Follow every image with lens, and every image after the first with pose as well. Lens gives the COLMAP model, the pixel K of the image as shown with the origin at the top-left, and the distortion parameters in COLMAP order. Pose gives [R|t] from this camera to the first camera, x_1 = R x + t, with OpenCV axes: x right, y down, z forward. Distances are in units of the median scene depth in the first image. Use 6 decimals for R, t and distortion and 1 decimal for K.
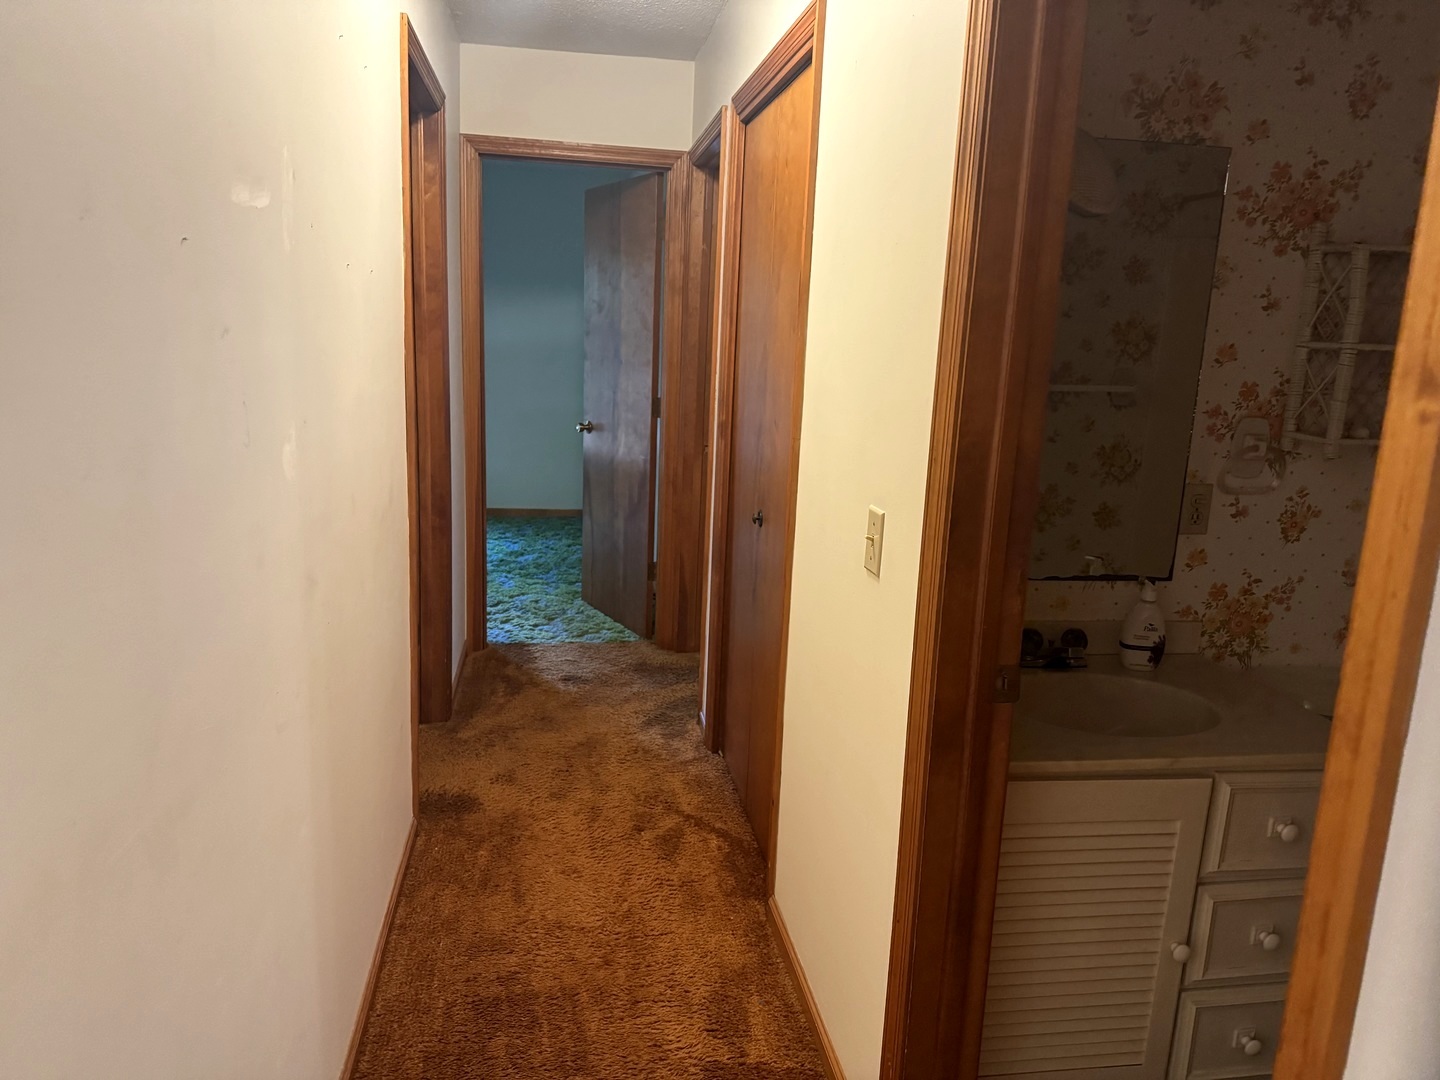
lens RADIAL K [[1020.8, 0, 699.6], [0, 1020.8, 537.3], [0, 0, 1]] dist [0.128125, -0.129563]
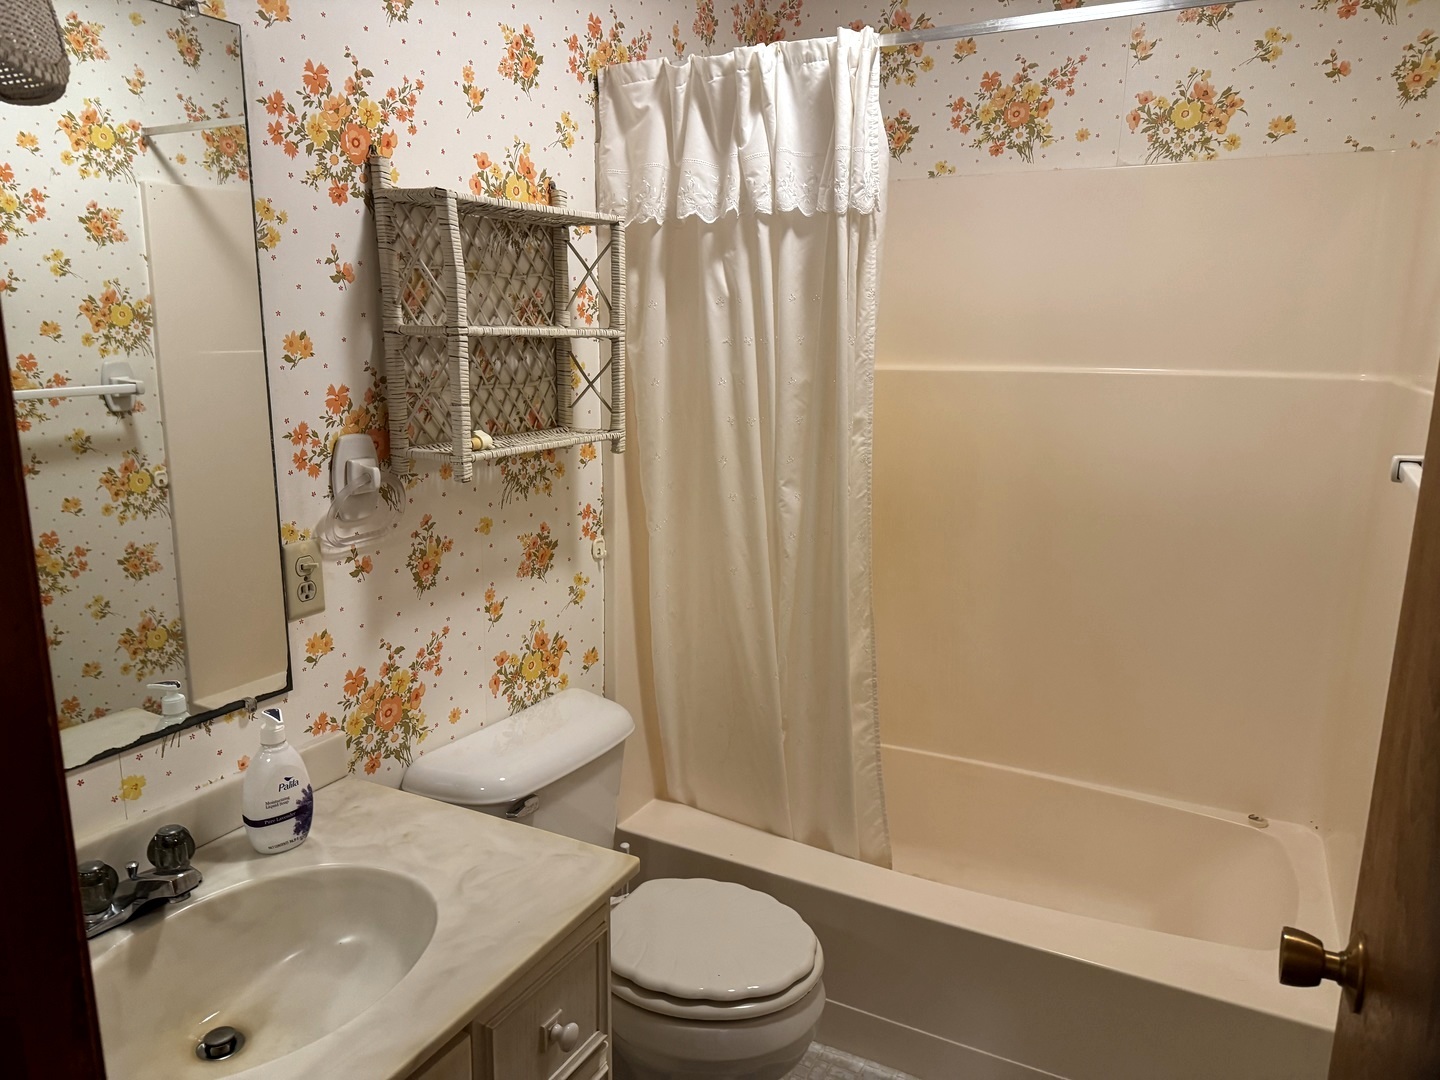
lens RADIAL K [[968.3, 0, 724.3], [0, 968.3, 495.9], [0, 0, 1]] dist [0.057578, -0.109884]
pose [[0.571408, -0.189207, 0.798557, 0.140356], [0.182725, 0.977966, 0.100967, -0.092406], [-0.800065, 0.088223, 0.593391, 0.408697]]
